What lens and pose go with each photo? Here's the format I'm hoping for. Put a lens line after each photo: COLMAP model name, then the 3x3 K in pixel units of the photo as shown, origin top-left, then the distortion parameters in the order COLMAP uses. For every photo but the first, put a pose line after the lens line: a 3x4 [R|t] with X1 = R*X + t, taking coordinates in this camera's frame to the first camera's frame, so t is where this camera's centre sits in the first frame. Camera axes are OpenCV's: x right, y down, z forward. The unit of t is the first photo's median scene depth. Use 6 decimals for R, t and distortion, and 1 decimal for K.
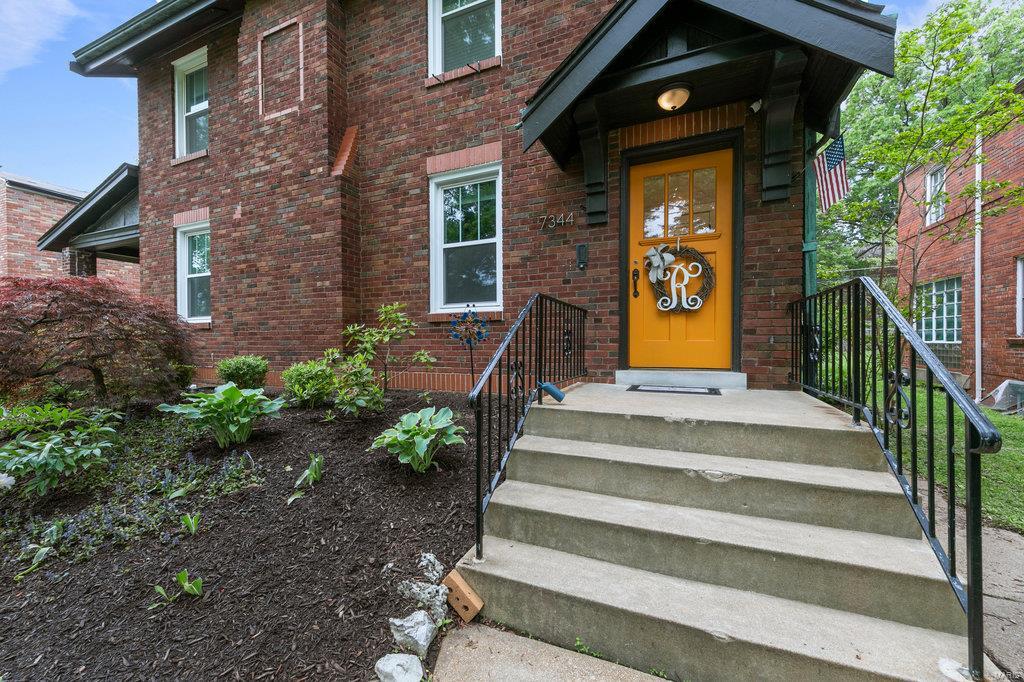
lens RADIAL K [[408.5, 0, 512.9], [0, 408.5, 340.6], [0, 0, 1]] dist [0.008754, -0.000351]
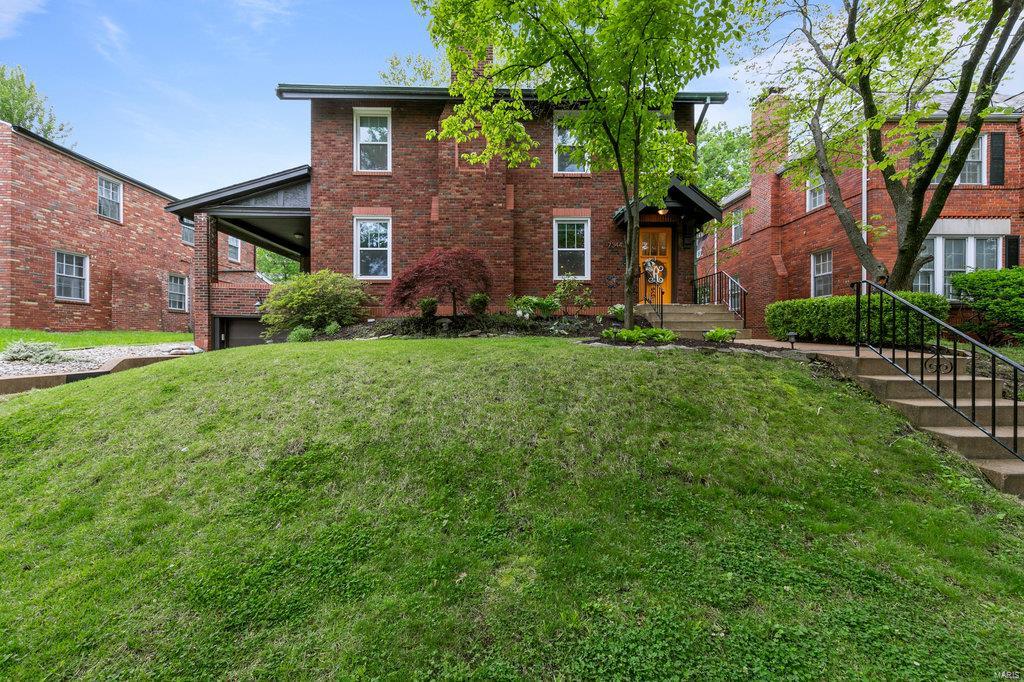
lens RADIAL K [[408.5, 0, 510.2], [0, 408.5, 340.9], [0, 0, 1]] dist [0.008754, -0.000351]
pose [[0.899363, 0.004683, 0.437178, -1.340991], [-0.002794, 0.999984, -0.004963, 0.267355], [-0.437194, 0.003242, 0.899361, -0.844987]]
